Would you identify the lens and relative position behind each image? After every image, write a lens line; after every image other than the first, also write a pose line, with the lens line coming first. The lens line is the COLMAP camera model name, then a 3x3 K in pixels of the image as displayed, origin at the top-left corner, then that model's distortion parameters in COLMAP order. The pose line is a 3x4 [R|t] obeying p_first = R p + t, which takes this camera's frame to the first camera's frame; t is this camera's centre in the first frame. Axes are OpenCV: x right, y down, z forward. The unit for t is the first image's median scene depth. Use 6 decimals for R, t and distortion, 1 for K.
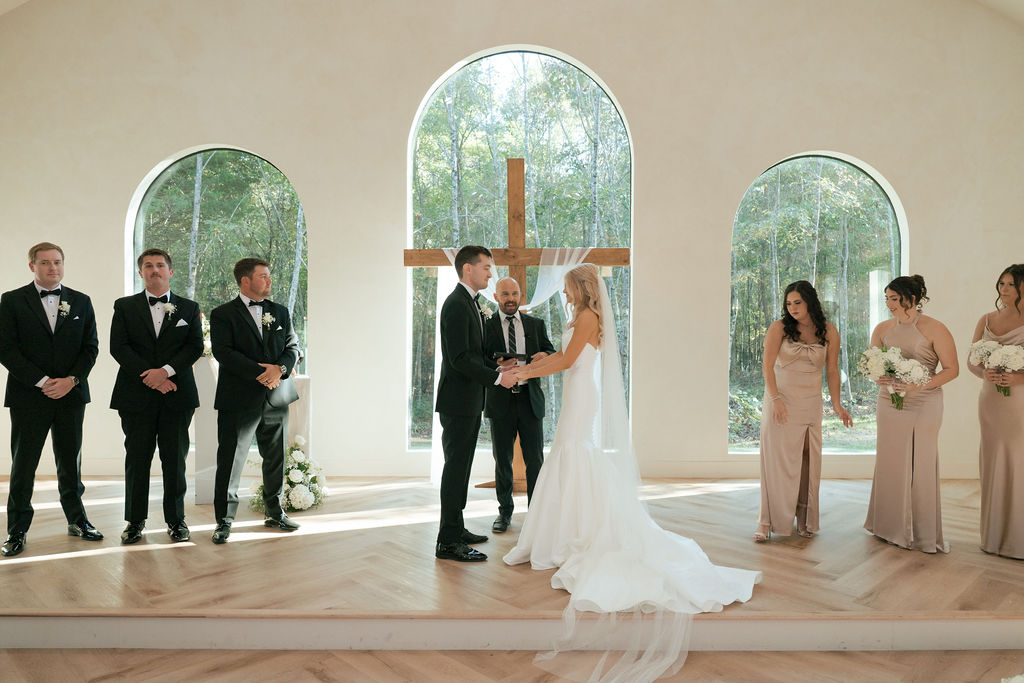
lens RADIAL K [[717.5, 0, 524.6], [0, 717.5, 341.7], [0, 0, 1]] dist [0.008784, 0.000439]
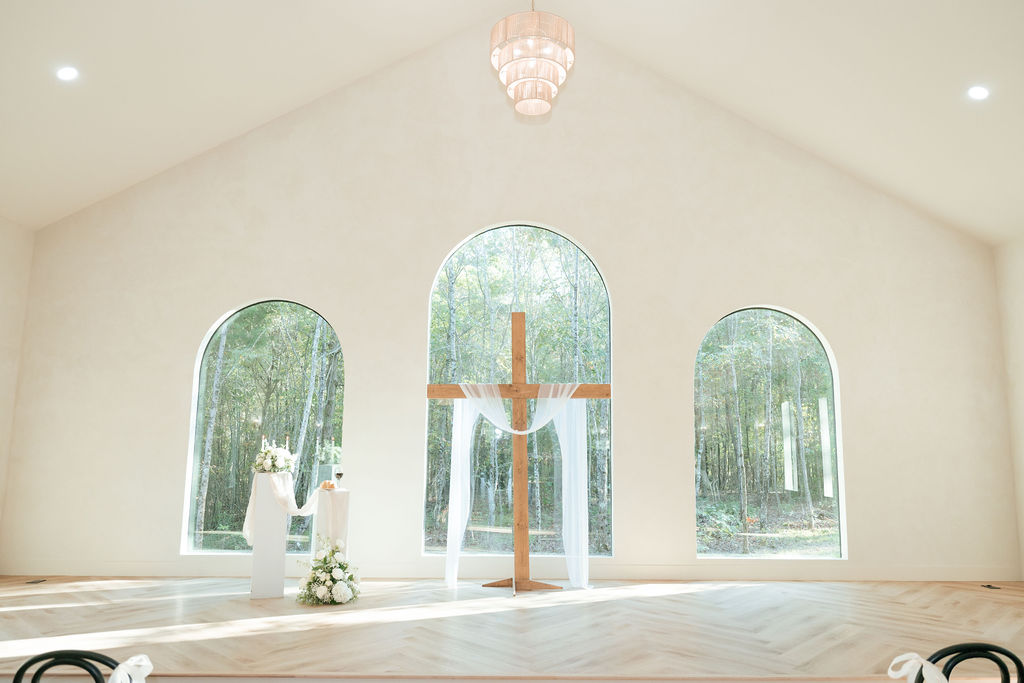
lens RADIAL K [[700.4, 0, 512.0], [0, 700.4, 341.5], [0, 0, 1]] dist [0.001136, -0.002131]
pose [[0.999848, 0.005337, 0.016613, -0.043773], [-0.002552, 0.986560, -0.163377, -0.005162], [-0.017262, 0.163309, 0.986424, -0.202964]]
